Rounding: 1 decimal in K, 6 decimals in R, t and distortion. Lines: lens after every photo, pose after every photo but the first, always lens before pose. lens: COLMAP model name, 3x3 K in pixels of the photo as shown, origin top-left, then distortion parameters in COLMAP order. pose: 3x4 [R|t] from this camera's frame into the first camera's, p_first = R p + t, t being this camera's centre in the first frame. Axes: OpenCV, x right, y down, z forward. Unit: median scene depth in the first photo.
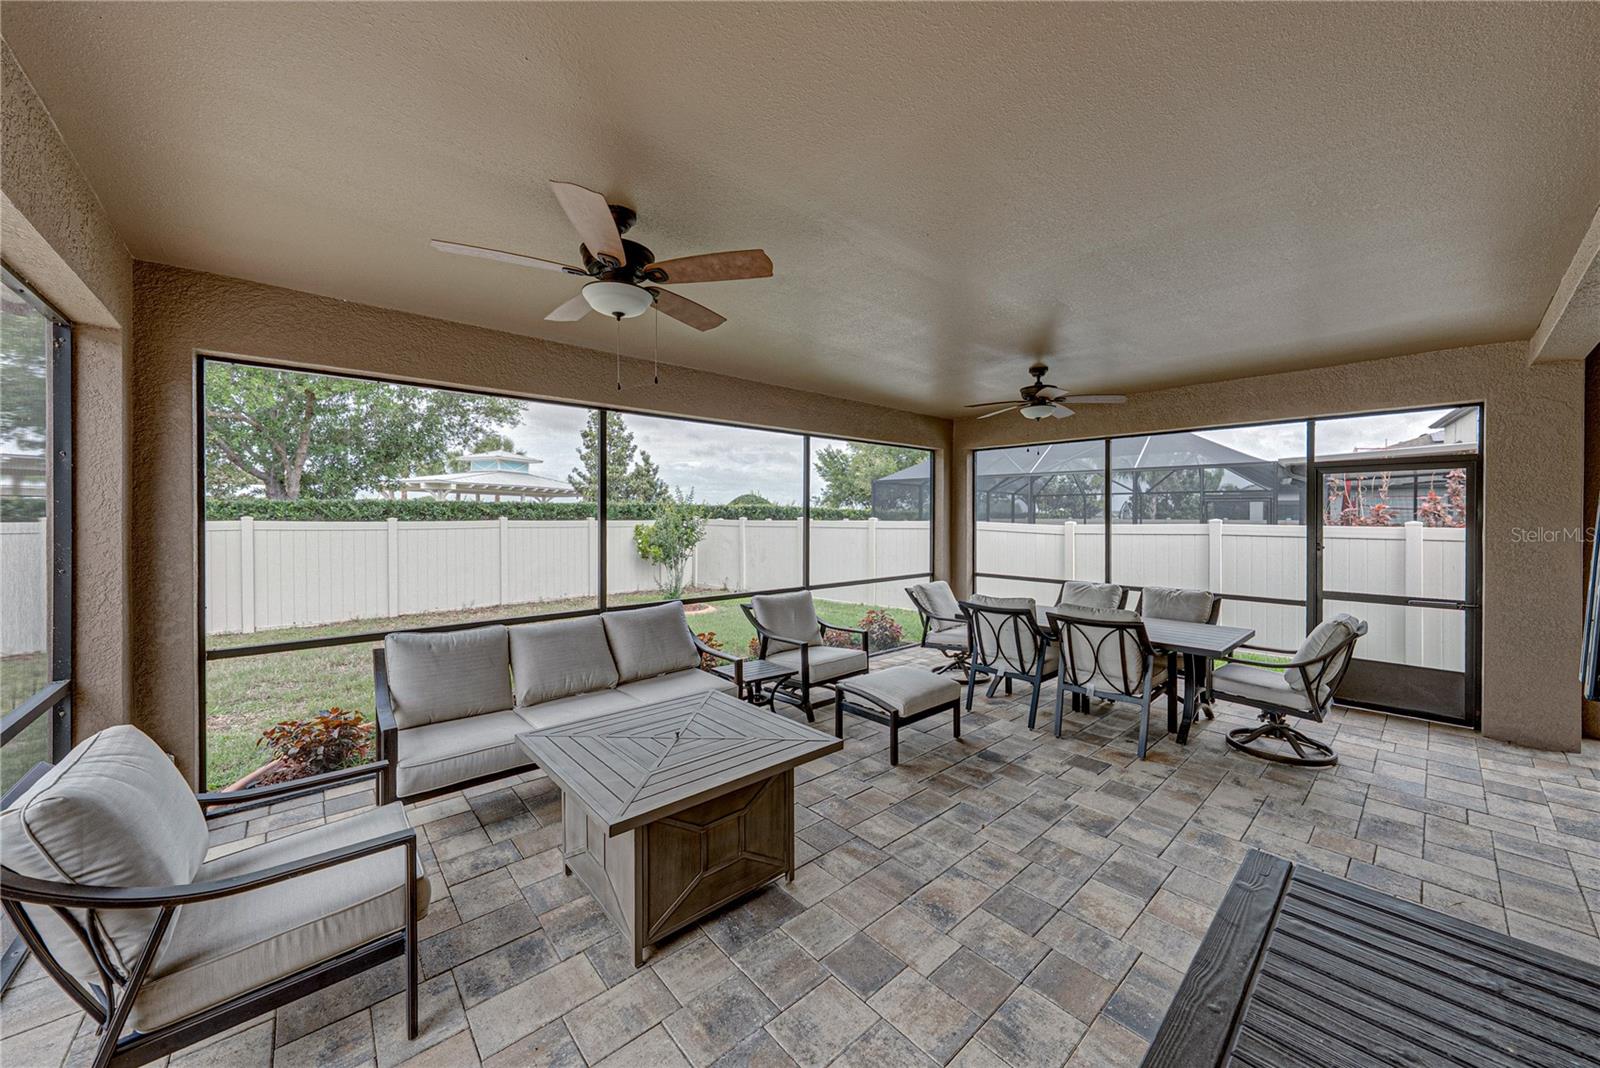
lens RADIAL K [[553.4, 0, 809.1], [0, 553.4, 520.0], [0, 0, 1]] dist [-0.003400, 0.000114]
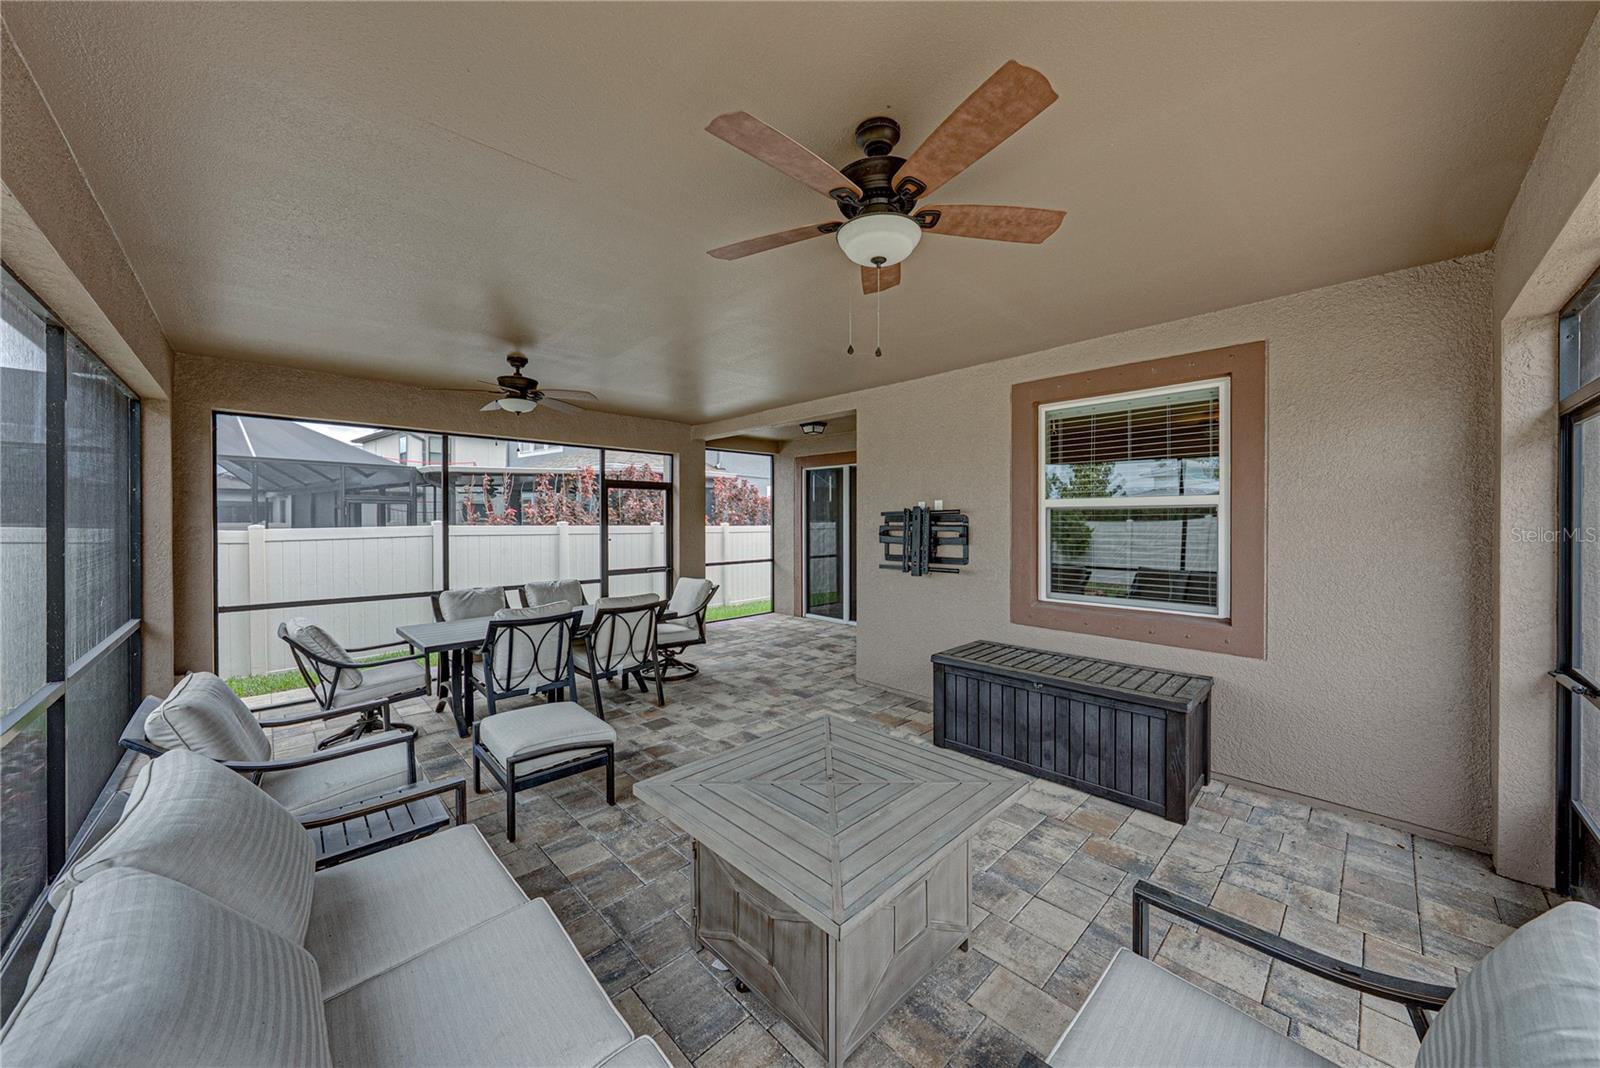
lens RADIAL K [[553.4, 0, 812.8], [0, 553.4, 532.8], [0, 0, 1]] dist [-0.003400, 0.000114]
pose [[-0.017742, -0.025825, 0.999509, -0.667693], [0.006018, 0.999646, 0.025935, -0.003739], [-0.999824, 0.006476, -0.017580, 0.655616]]
